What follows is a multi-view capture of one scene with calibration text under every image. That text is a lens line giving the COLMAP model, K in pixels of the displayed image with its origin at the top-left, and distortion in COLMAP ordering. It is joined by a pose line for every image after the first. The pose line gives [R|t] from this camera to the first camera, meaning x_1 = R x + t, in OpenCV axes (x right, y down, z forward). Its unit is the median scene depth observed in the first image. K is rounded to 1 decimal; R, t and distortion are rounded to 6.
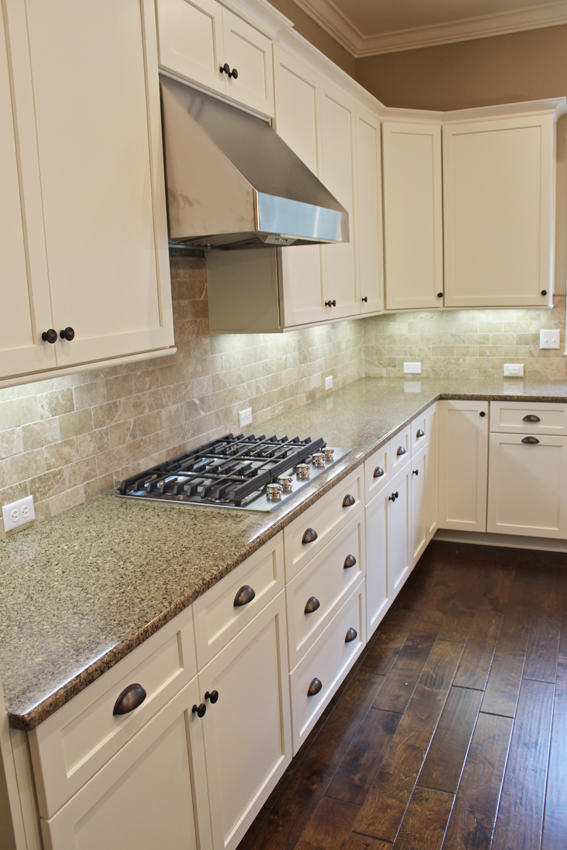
lens RADIAL K [[711.1, 0, 283.7], [0, 711.1, 424.7], [0, 0, 1]] dist [-0.128507, 0.064028]
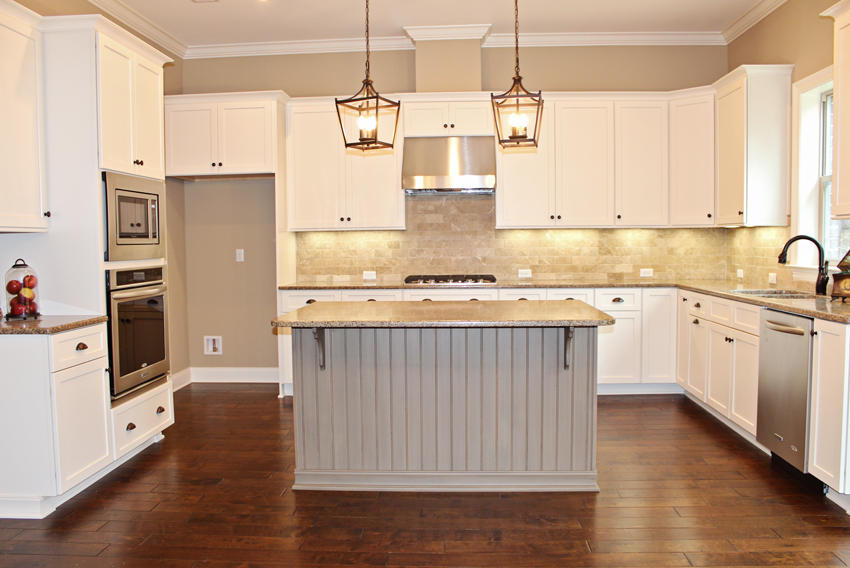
lens RADIAL K [[711.1, 0, 426.4], [0, 711.1, 283.3], [0, 0, 1]] dist [-0.128507, 0.064028]
pose [[0.342734, 0.091397, -0.934976, 1.988930], [-0.189013, 0.981612, 0.026669, 0.017827], [0.920221, 0.167582, 0.353707, 0.062190]]
